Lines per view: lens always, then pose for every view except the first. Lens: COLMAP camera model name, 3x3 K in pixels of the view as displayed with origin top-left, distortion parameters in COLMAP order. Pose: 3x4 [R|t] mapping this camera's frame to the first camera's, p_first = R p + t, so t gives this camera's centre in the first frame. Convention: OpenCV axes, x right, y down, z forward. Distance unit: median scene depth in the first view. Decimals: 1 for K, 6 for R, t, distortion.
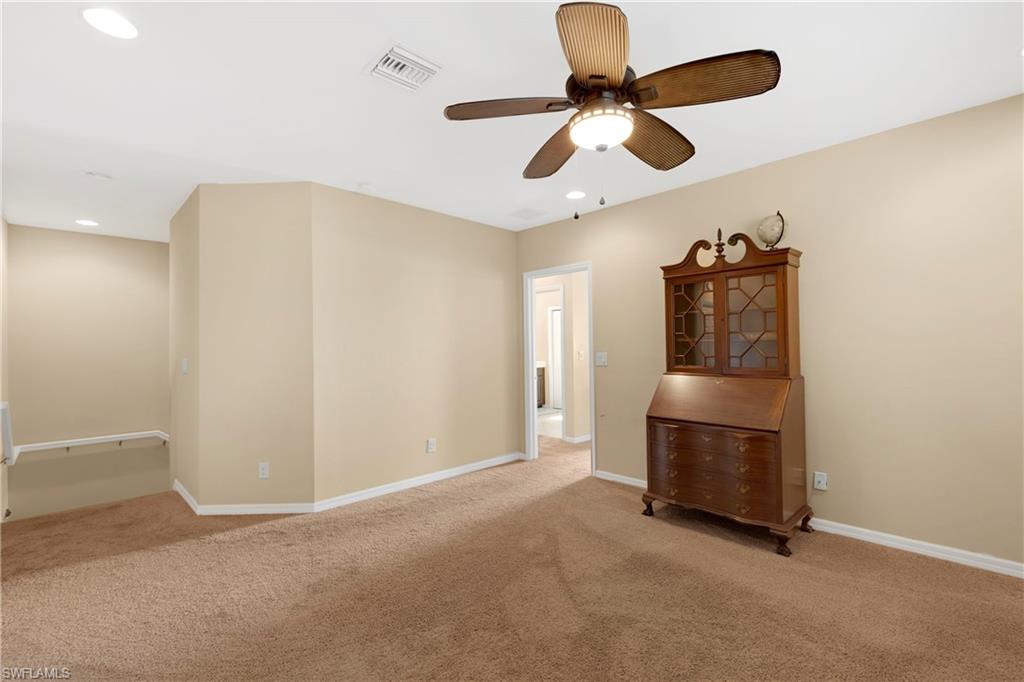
lens RADIAL K [[455.0, 0, 518.6], [0, 455.0, 342.0], [0, 0, 1]] dist [0.013006, 0.000225]
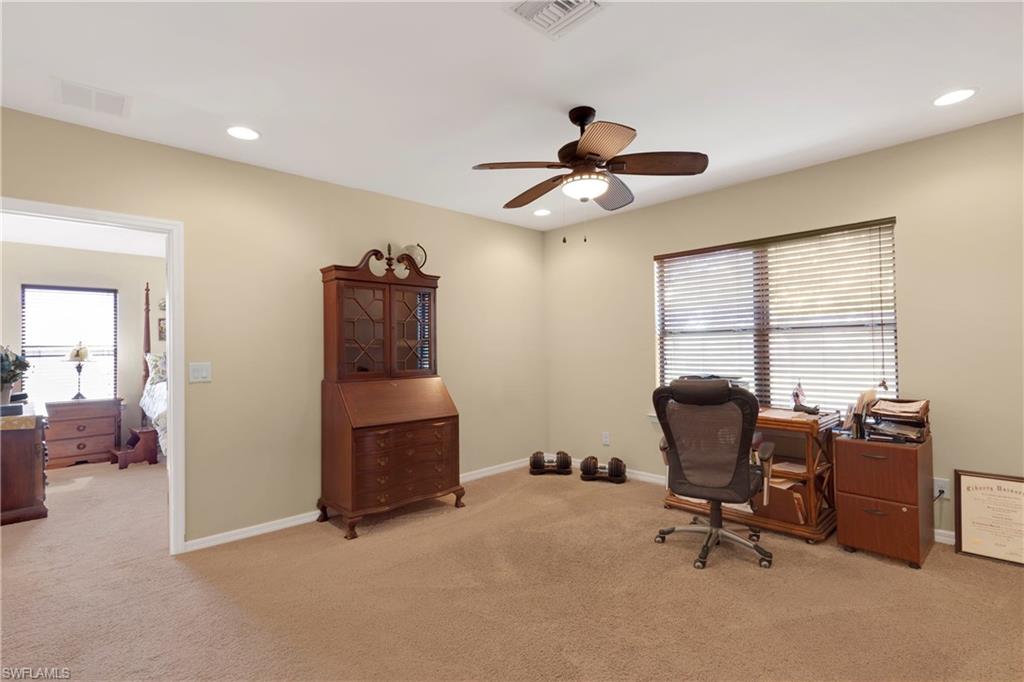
lens RADIAL K [[494.0, 0, 509.9], [0, 494.0, 347.6], [0, 0, 1]] dist [0.000650, 0.001363]
pose [[0.010273, 0.022038, 0.999704, -0.729056], [0.005685, 0.999740, -0.022097, 0.026291], [-0.999931, 0.005910, 0.010145, 0.702279]]
